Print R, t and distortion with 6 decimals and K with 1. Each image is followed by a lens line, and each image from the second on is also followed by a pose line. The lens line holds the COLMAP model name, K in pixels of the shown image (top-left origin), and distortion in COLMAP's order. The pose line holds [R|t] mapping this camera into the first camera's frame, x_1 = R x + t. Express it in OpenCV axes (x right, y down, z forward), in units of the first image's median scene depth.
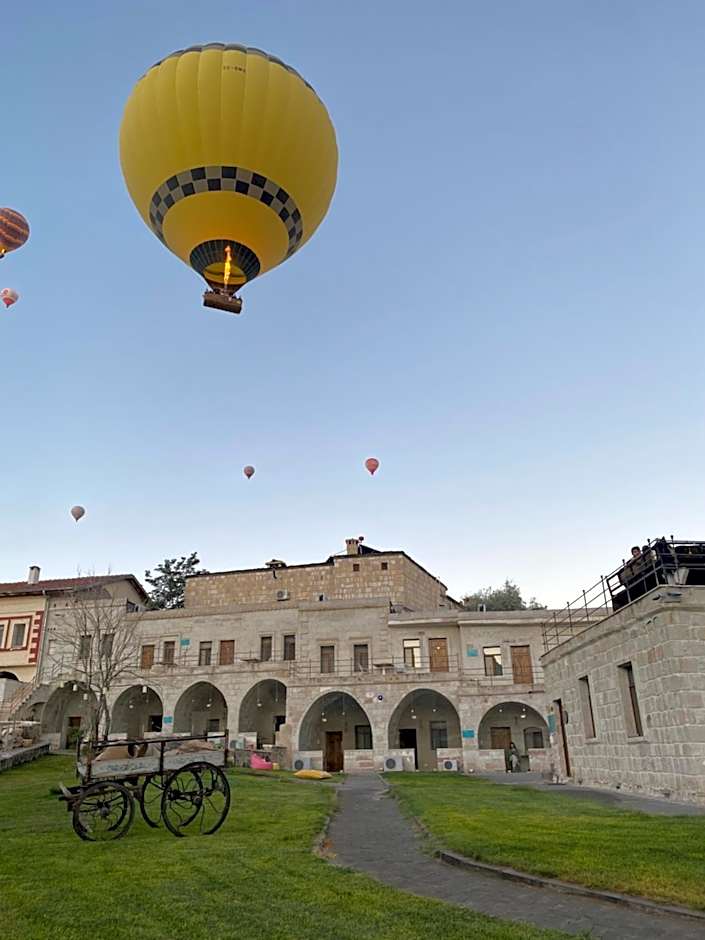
lens RADIAL K [[676.3, 0, 341.4], [0, 676.3, 478.3], [0, 0, 1]] dist [0.147586, -0.409522]
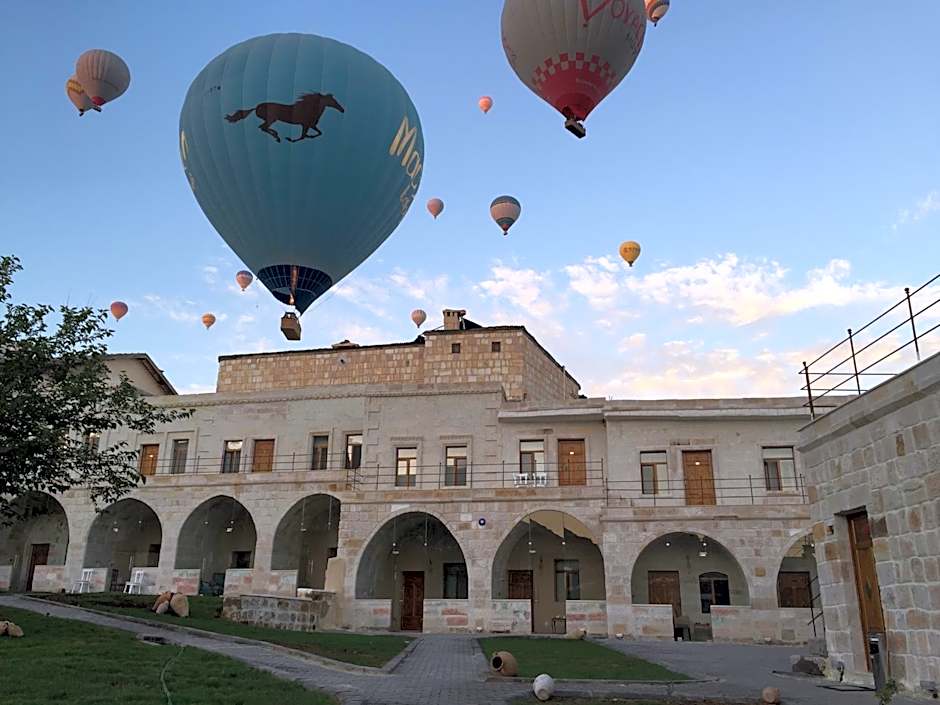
lens RADIAL K [[747.9, 0, 470.0], [0, 747.9, 352.5], [0, 0, 1]] dist [0.039989, 0.000118]
pose [[0.999146, 0.033180, 0.024627, 0.020488], [-0.034606, 0.997602, 0.059934, 0.105319], [-0.022580, -0.060735, 0.997898, 0.266548]]
